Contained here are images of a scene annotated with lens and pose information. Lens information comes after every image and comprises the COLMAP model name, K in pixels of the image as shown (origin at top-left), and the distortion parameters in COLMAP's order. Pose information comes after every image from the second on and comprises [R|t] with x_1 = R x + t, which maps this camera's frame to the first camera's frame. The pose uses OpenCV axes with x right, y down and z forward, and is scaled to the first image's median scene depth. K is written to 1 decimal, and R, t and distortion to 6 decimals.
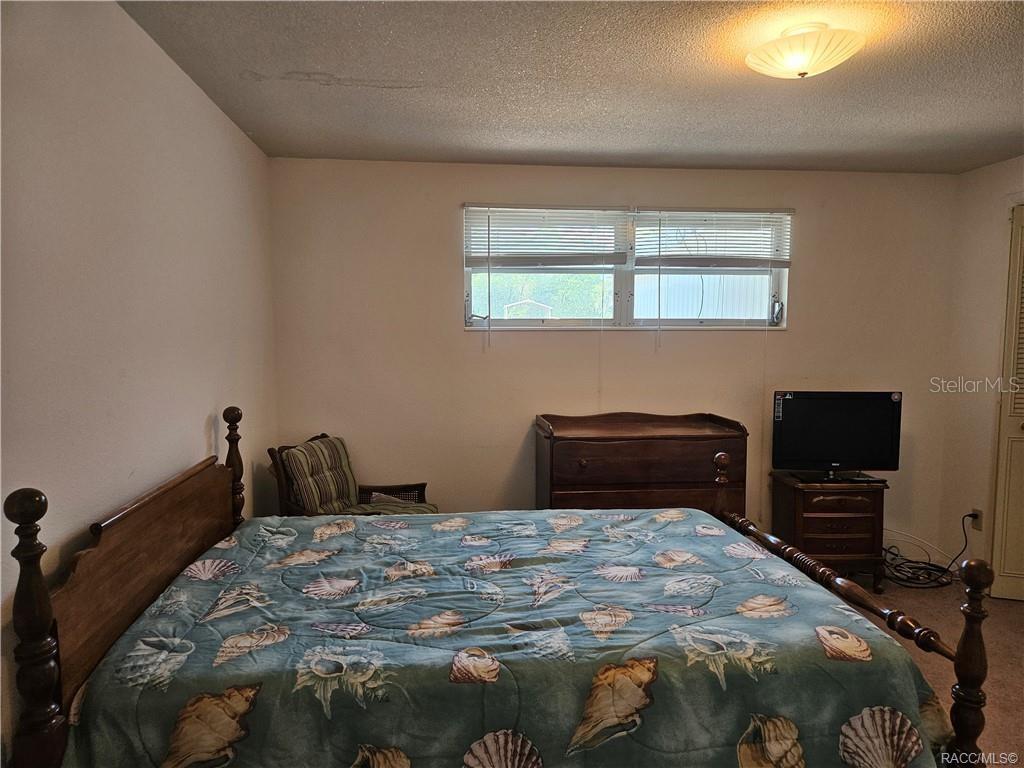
lens RADIAL K [[685.6, 0, 505.5], [0, 685.6, 392.2], [0, 0, 1]] dist [0.069153, -0.061003]
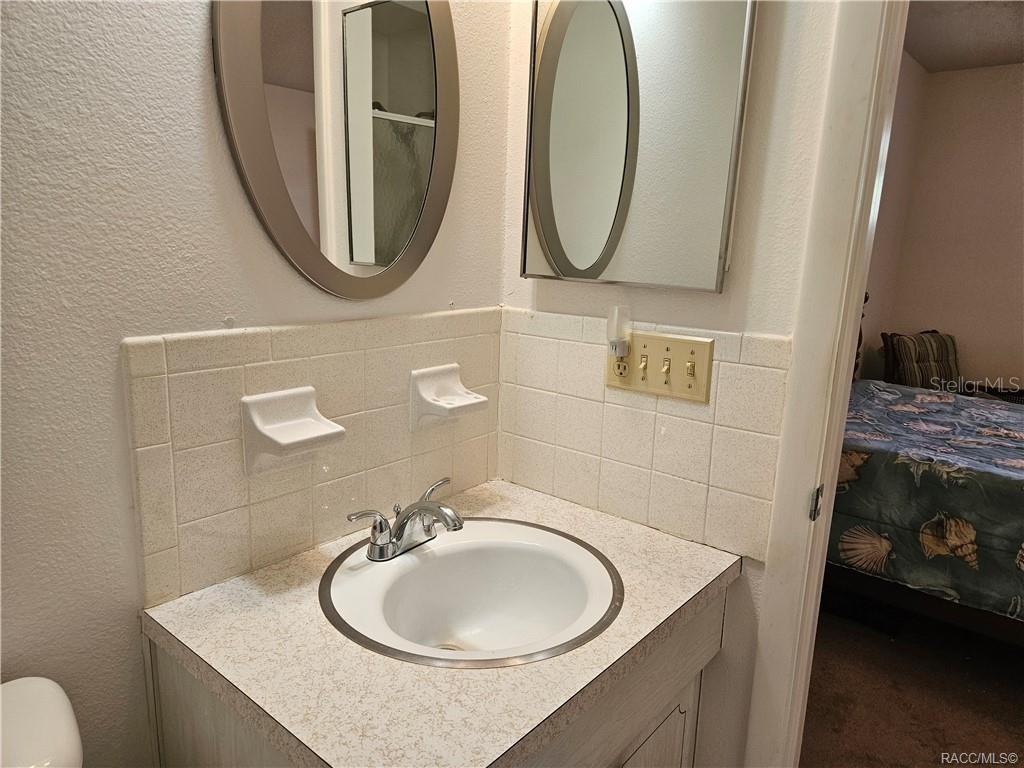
lens RADIAL K [[674.3, 0, 506.7], [0, 674.3, 391.4], [0, 0, 1]] dist [0.084852, -0.076297]
pose [[0.688707, 0.176568, -0.703212, 0.100296], [-0.091757, 0.983321, 0.157036, 0.079974], [0.719210, -0.043627, 0.693421, -0.459399]]
